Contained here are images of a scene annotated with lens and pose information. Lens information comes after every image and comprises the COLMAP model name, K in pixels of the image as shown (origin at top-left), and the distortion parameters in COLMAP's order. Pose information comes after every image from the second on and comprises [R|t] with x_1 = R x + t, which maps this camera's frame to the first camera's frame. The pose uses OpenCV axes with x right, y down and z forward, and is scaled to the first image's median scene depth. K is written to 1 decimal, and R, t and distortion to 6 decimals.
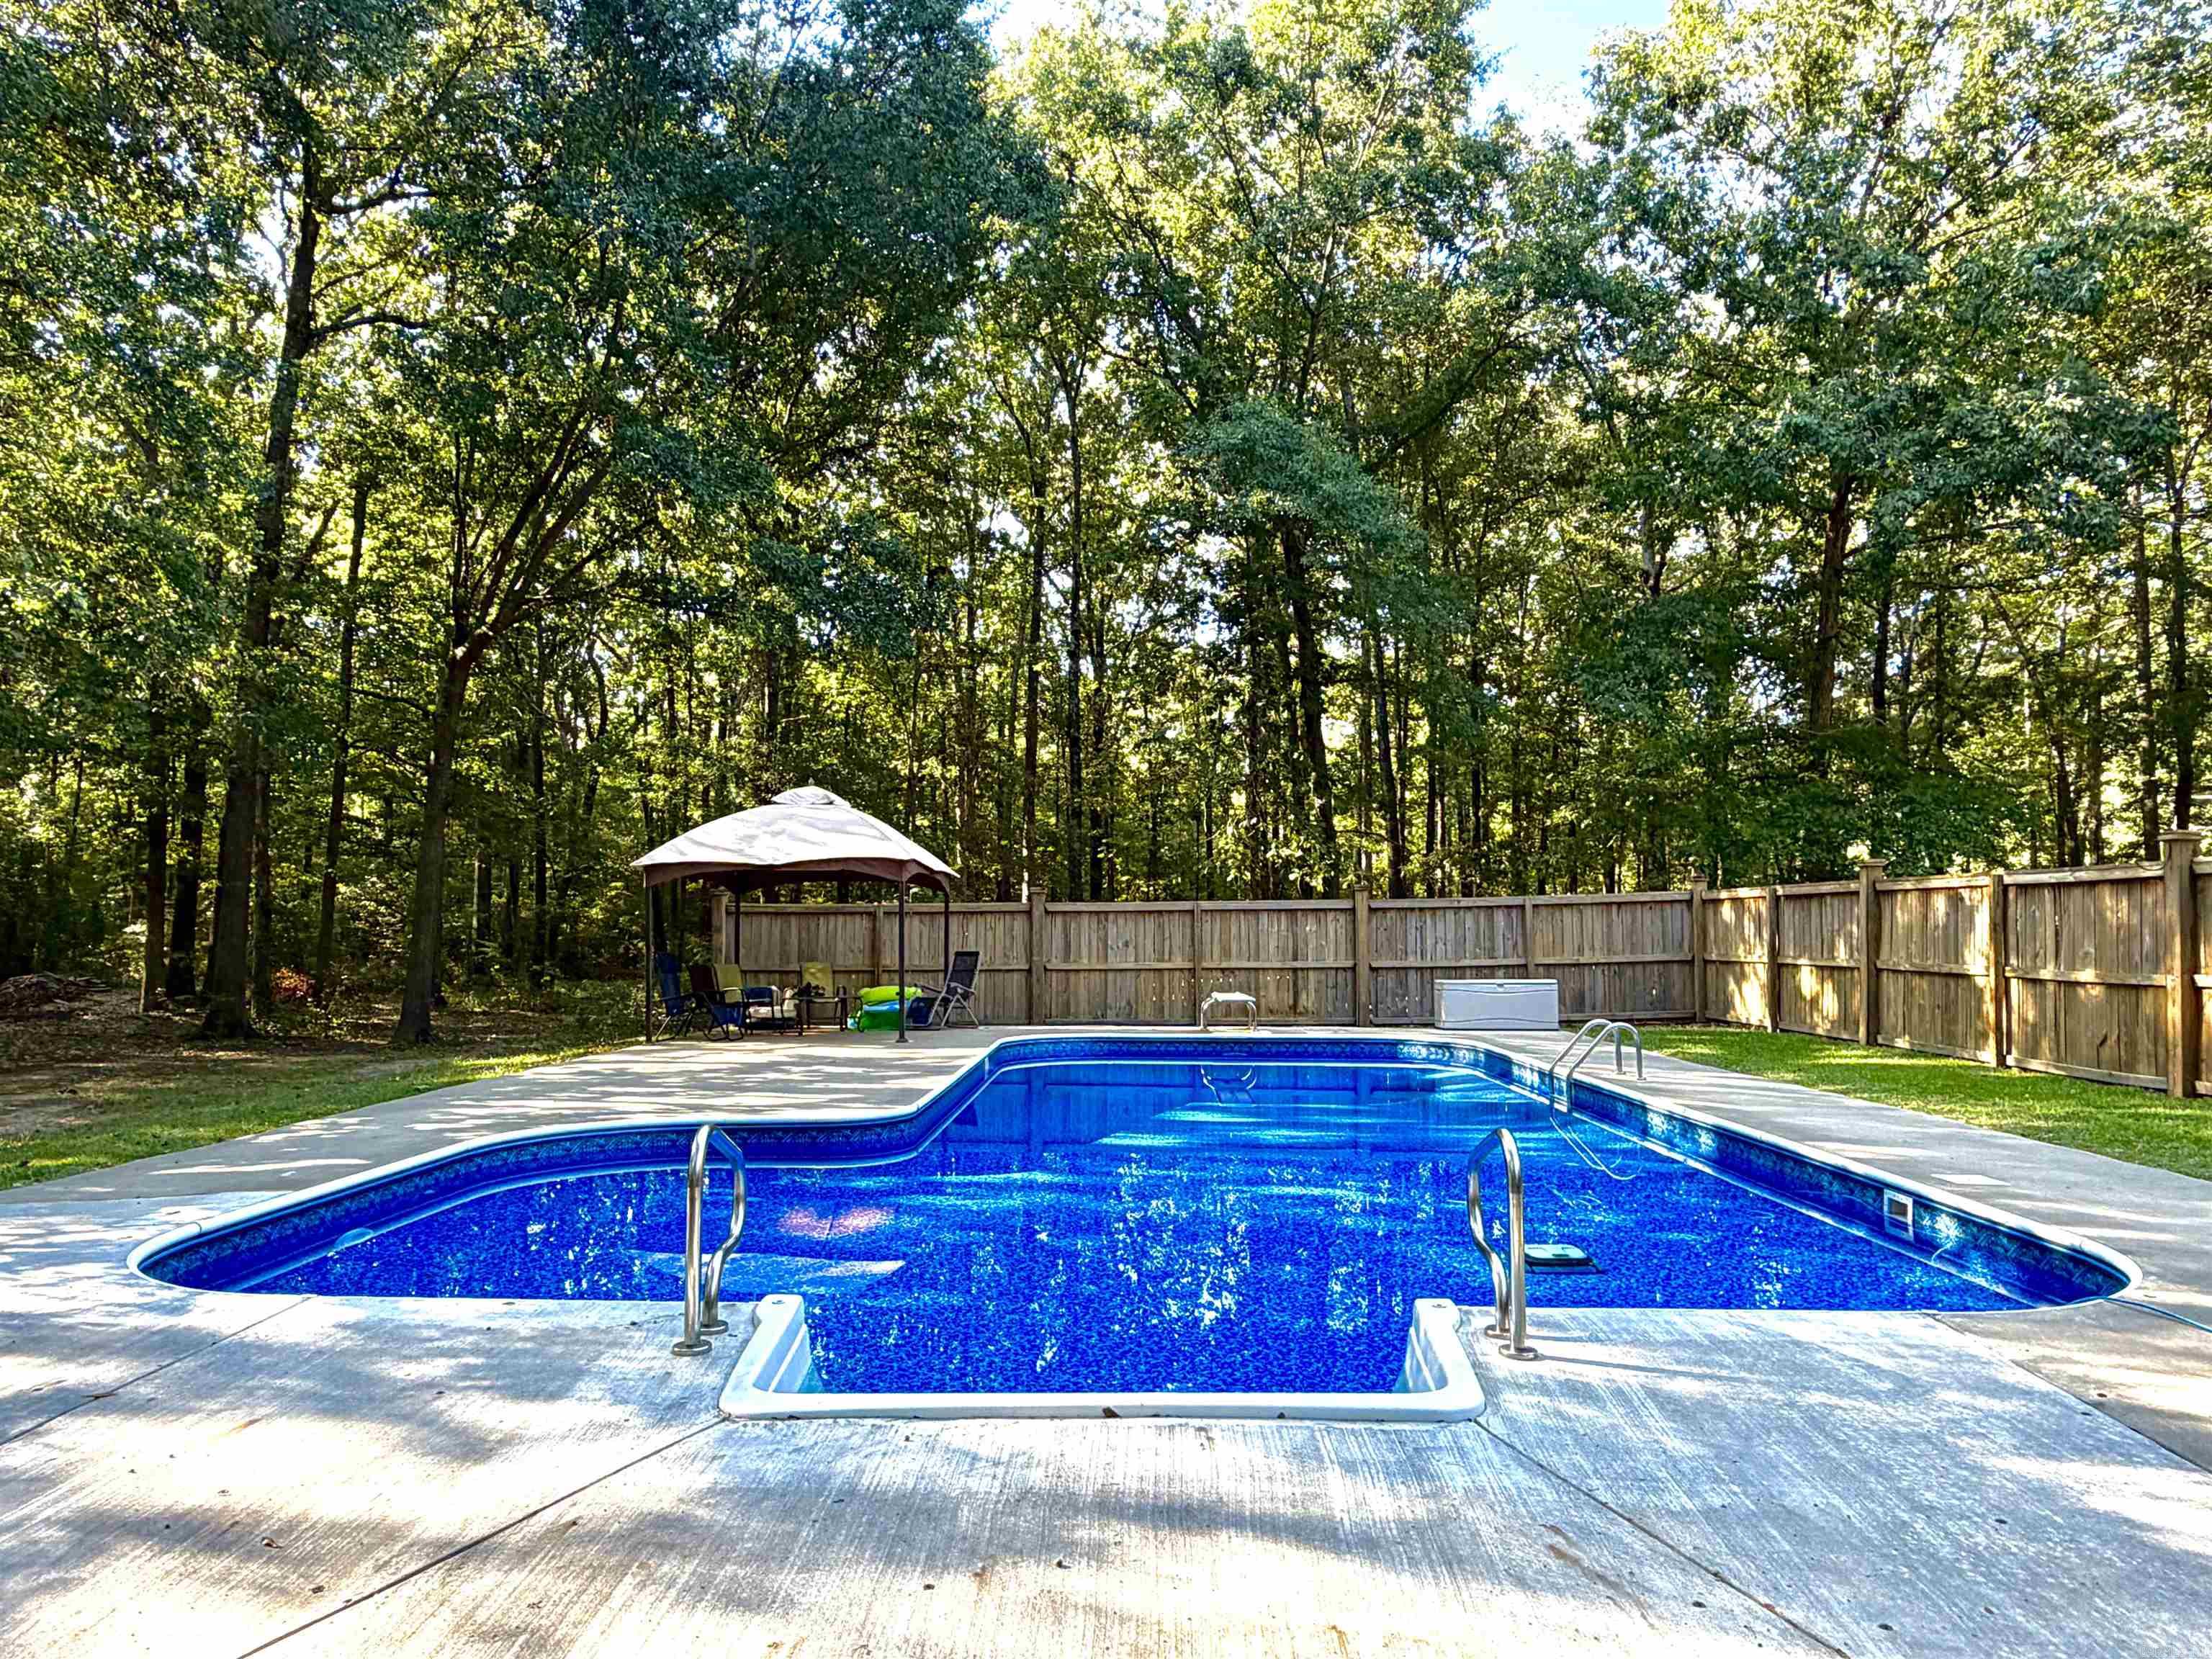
lens RADIAL K [[1449.6, 0, 1098.7], [0, 1449.6, 831.7], [0, 0, 1]] dist [0.026528, -0.033048]
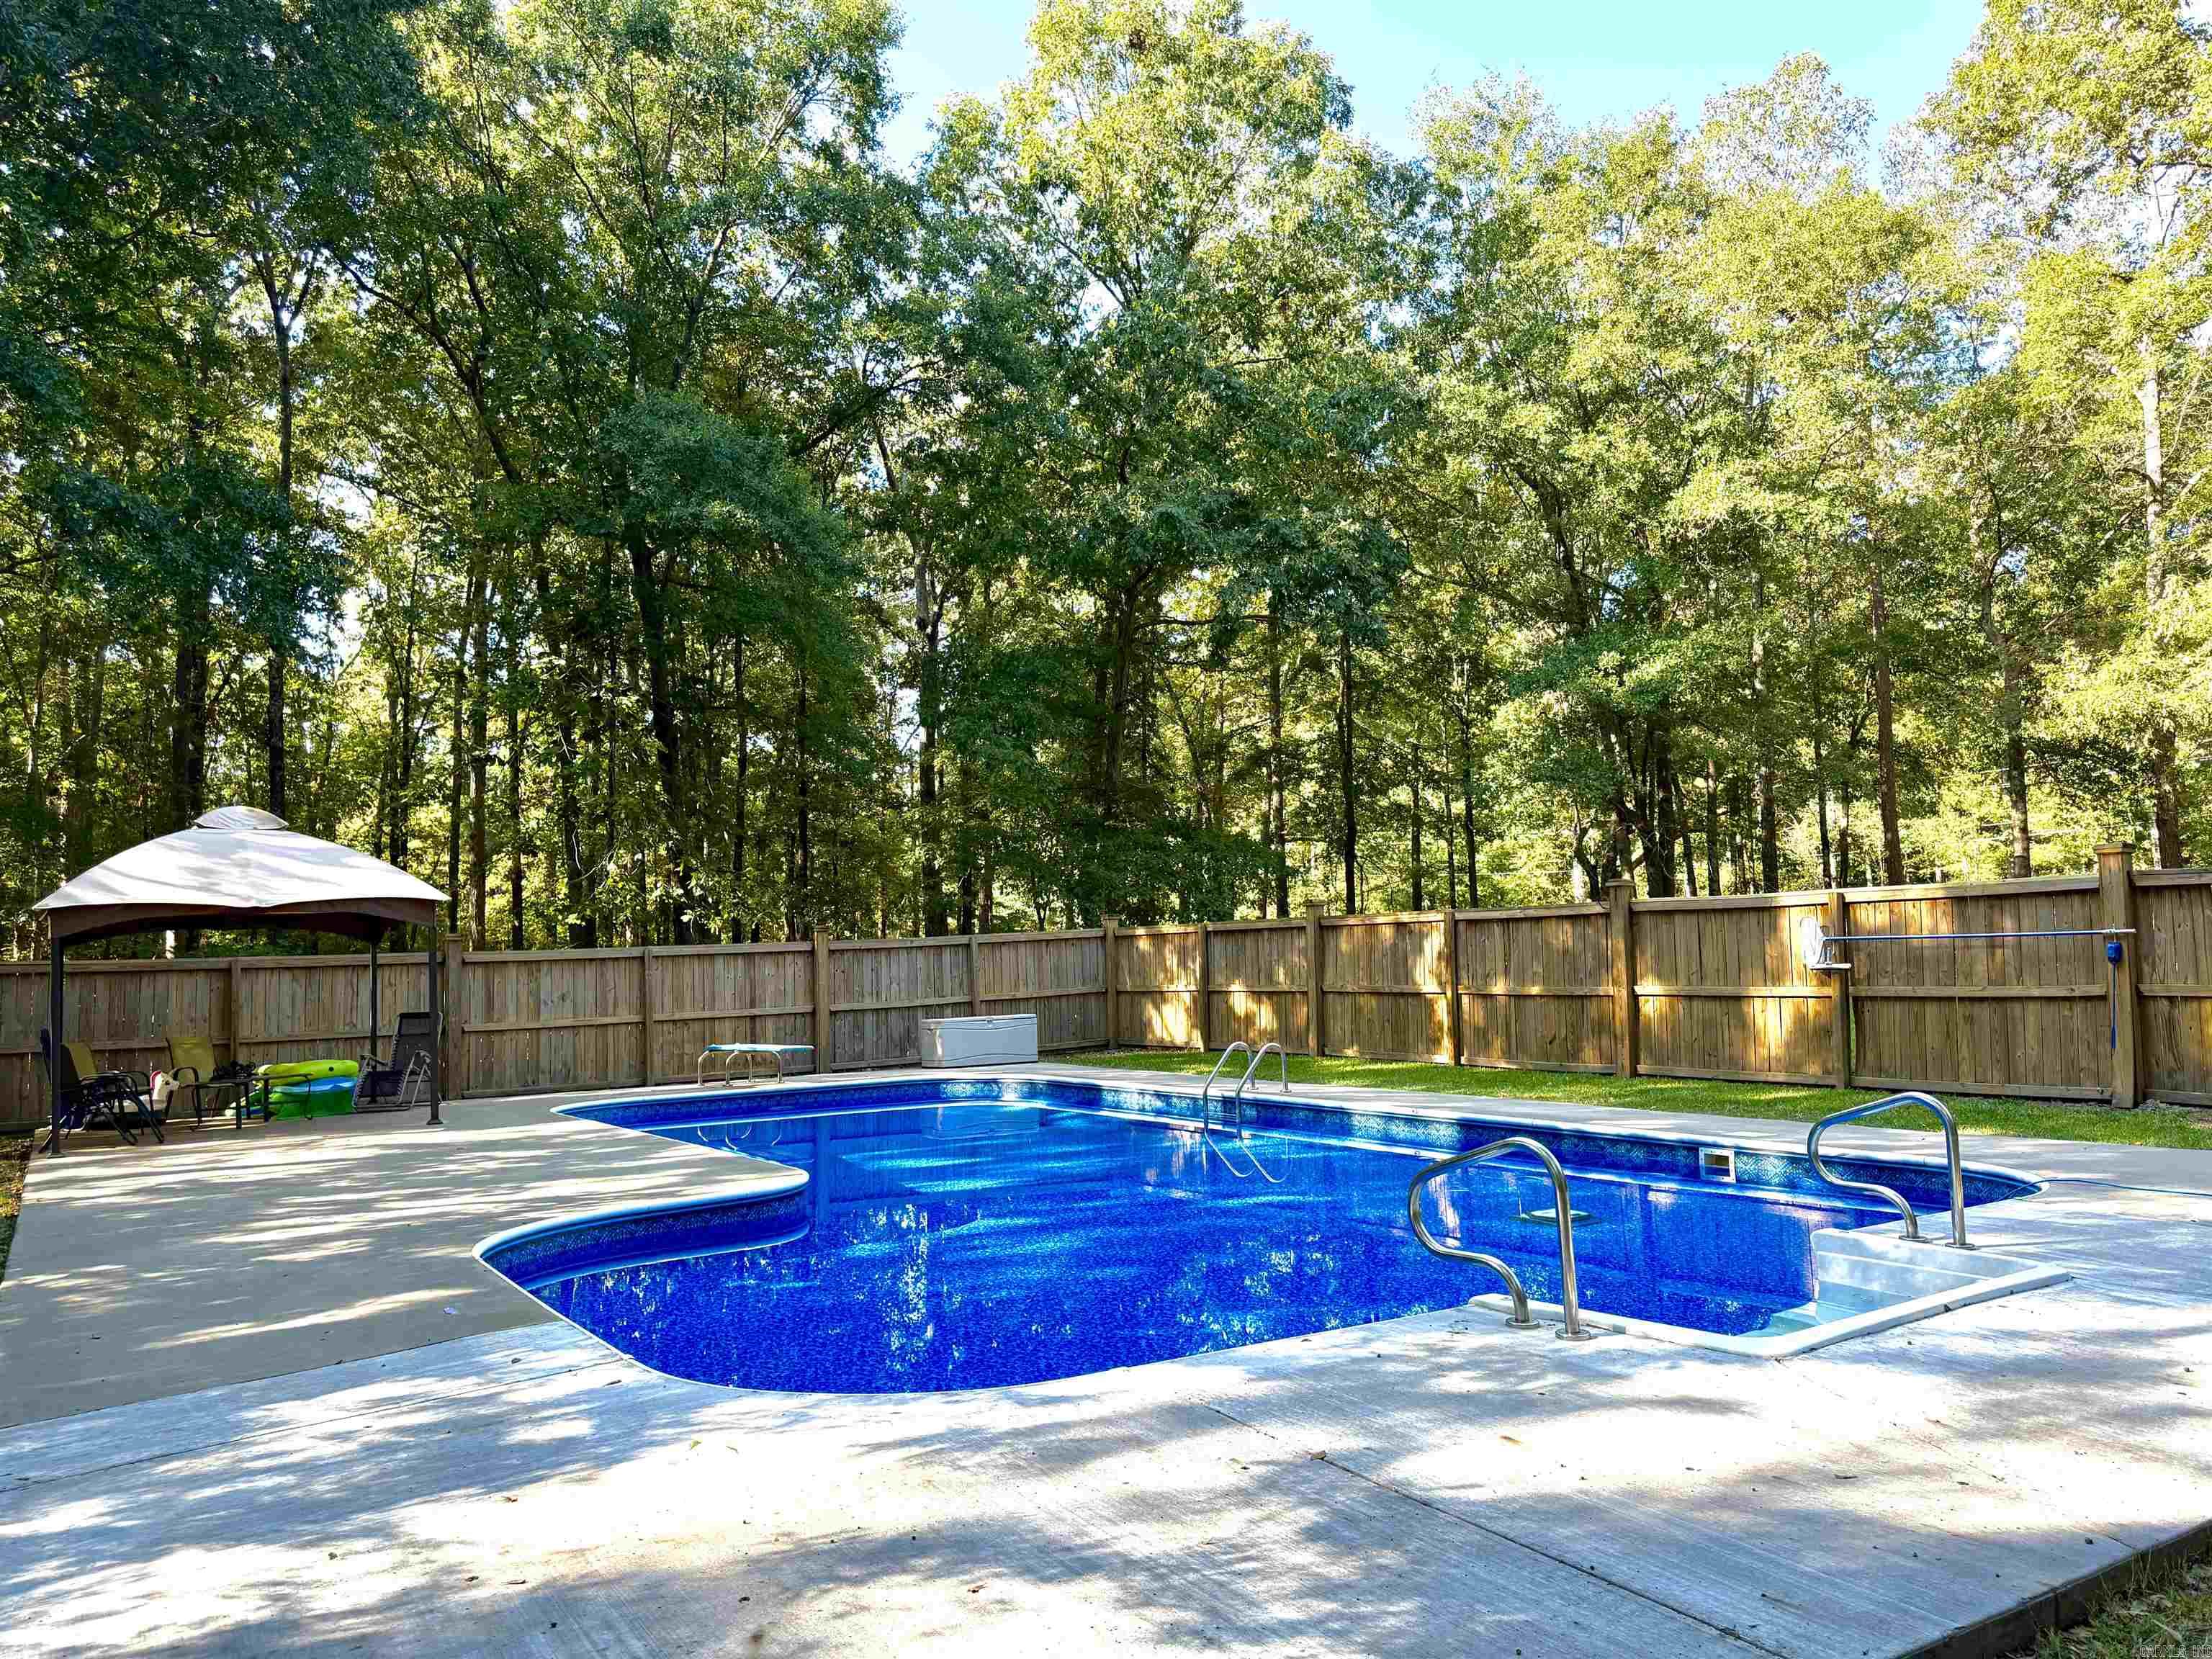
lens RADIAL K [[1560.0, 0, 1095.5], [0, 1560.0, 834.1], [0, 0, 1]] dist [0.072144, -0.113890]
pose [[0.827327, 0.022107, 0.561285, -0.317082], [-0.010347, 0.999656, -0.024121, -0.001617], [-0.561625, 0.014148, 0.827271, 0.042942]]
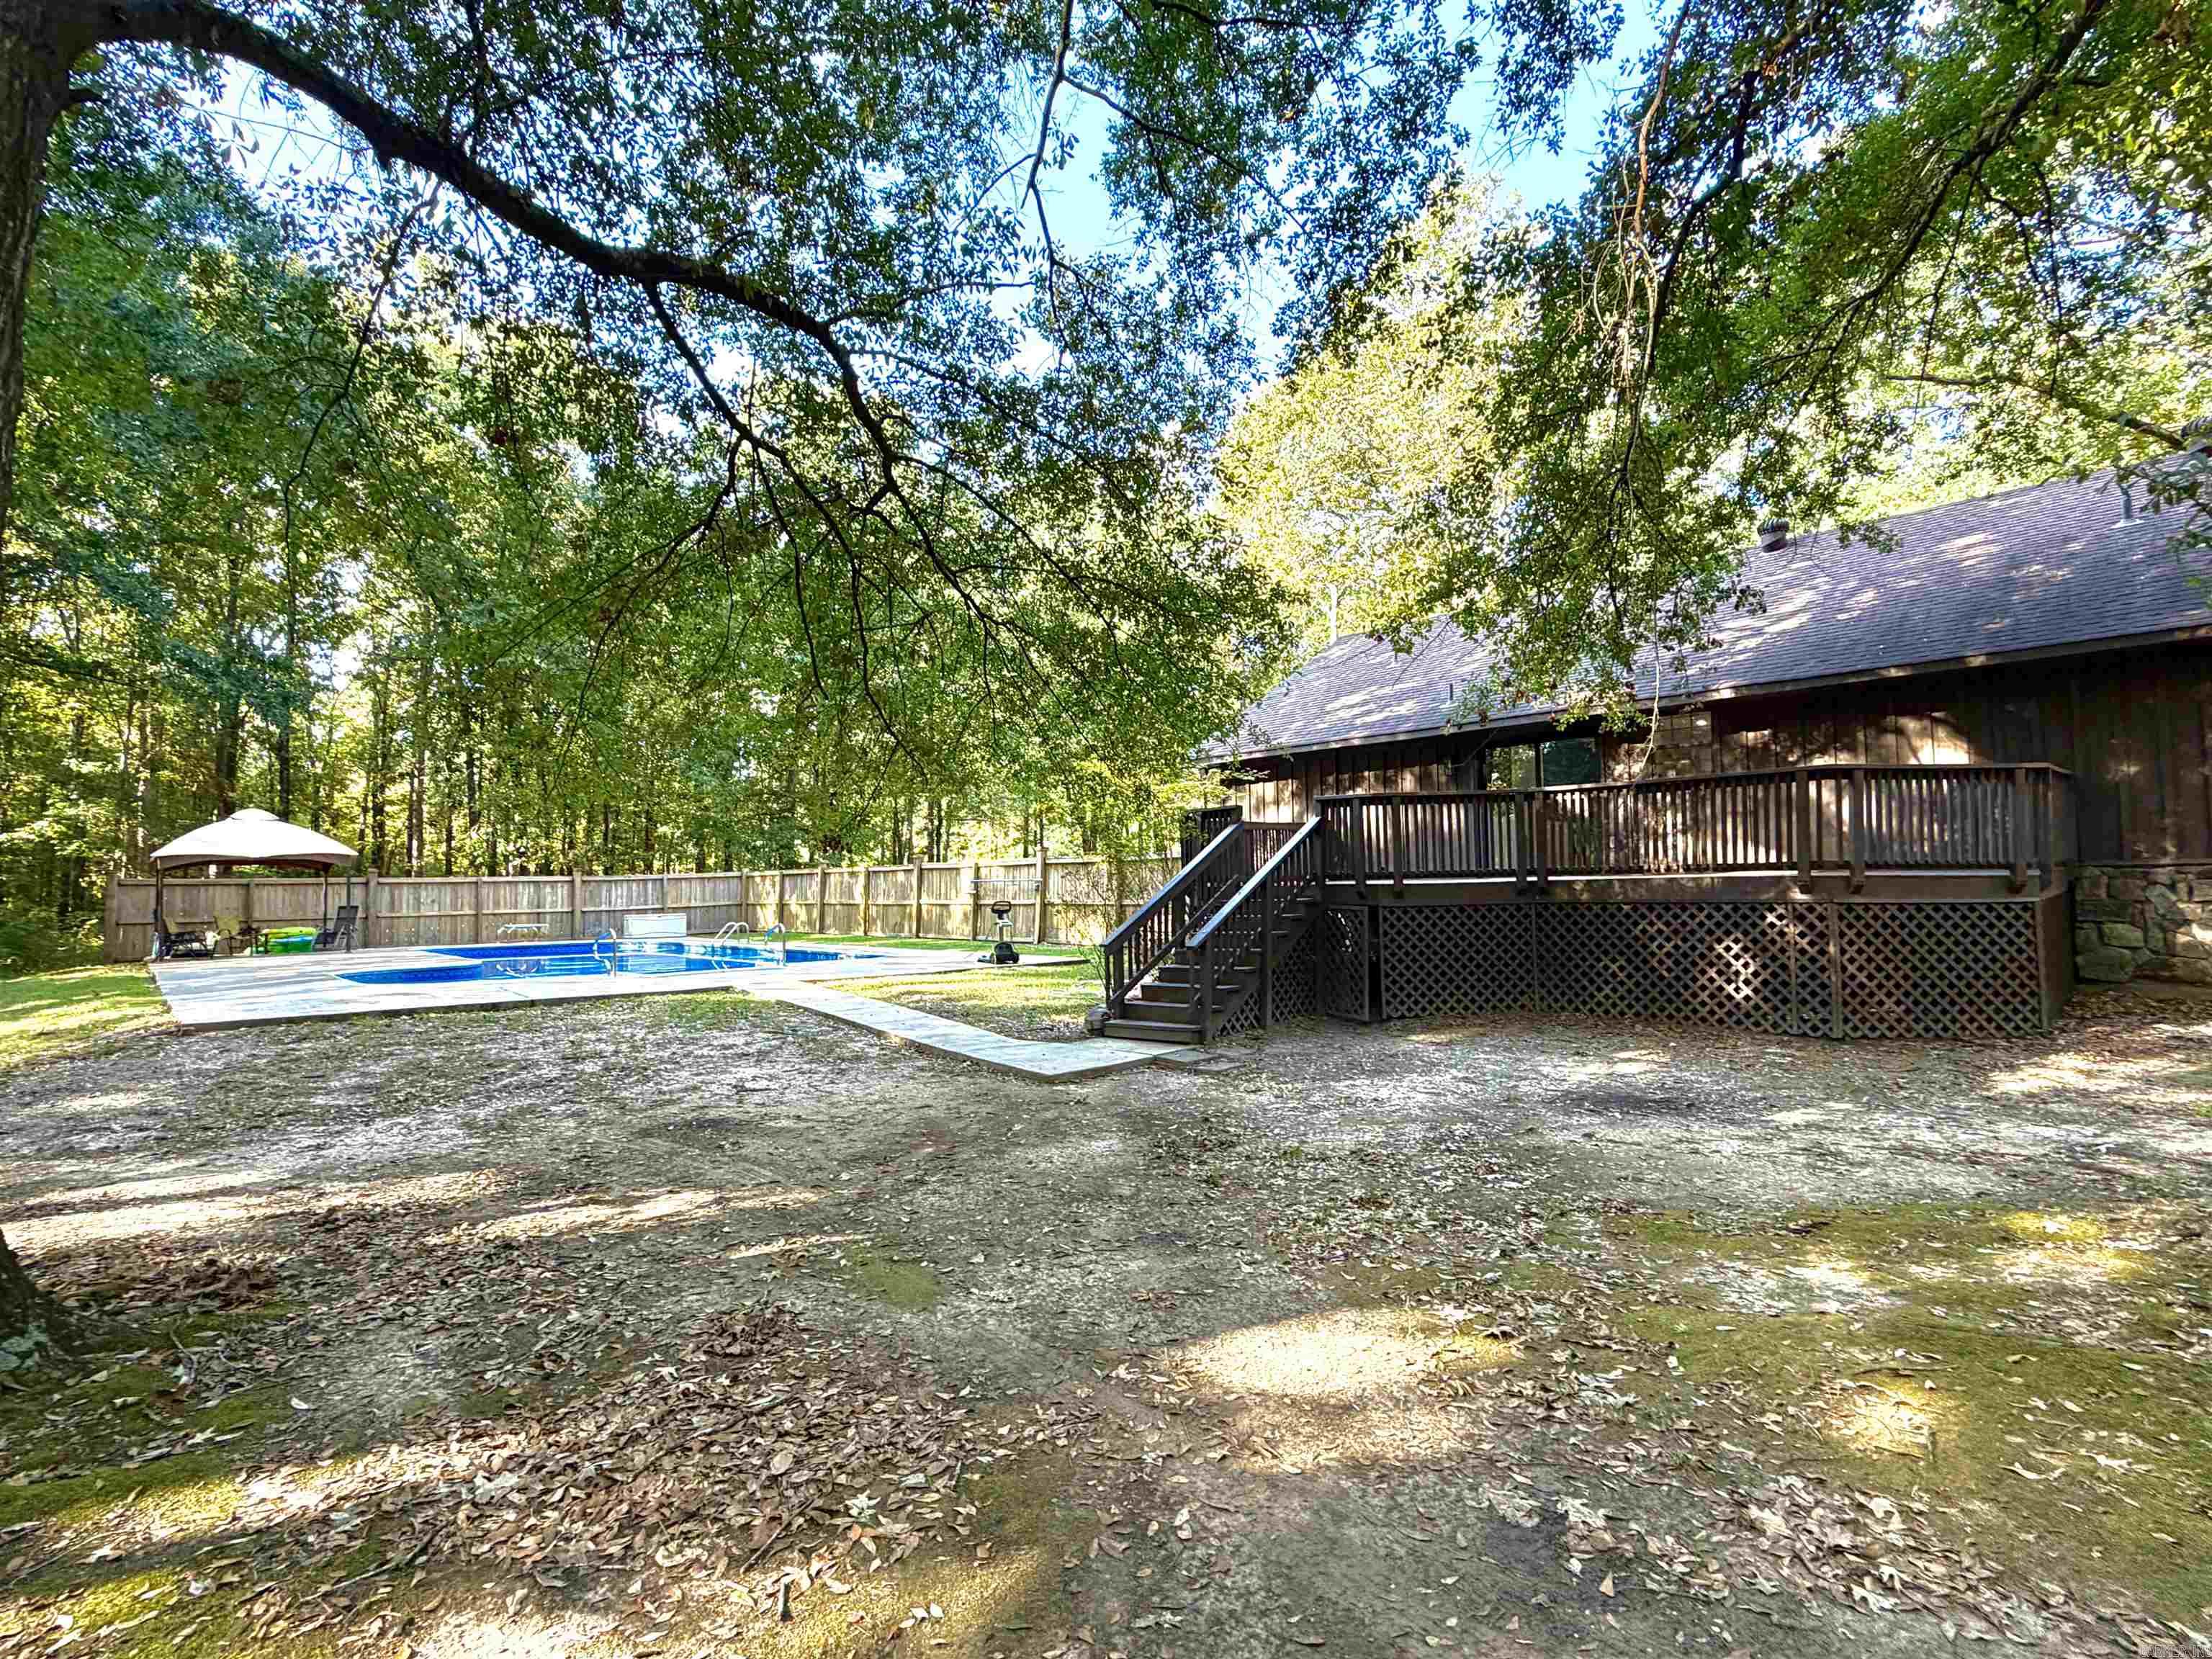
lens RADIAL K [[1044.6, 0, 1106.0], [0, 1044.6, 829.5], [0, 0, 1]] dist [-0.004527, -0.001097]
pose [[0.712796, 0.028791, 0.700781, -0.366802], [-0.032645, 0.999436, -0.007855, -0.033063], [-0.700612, -0.017278, 0.713334, -0.596113]]
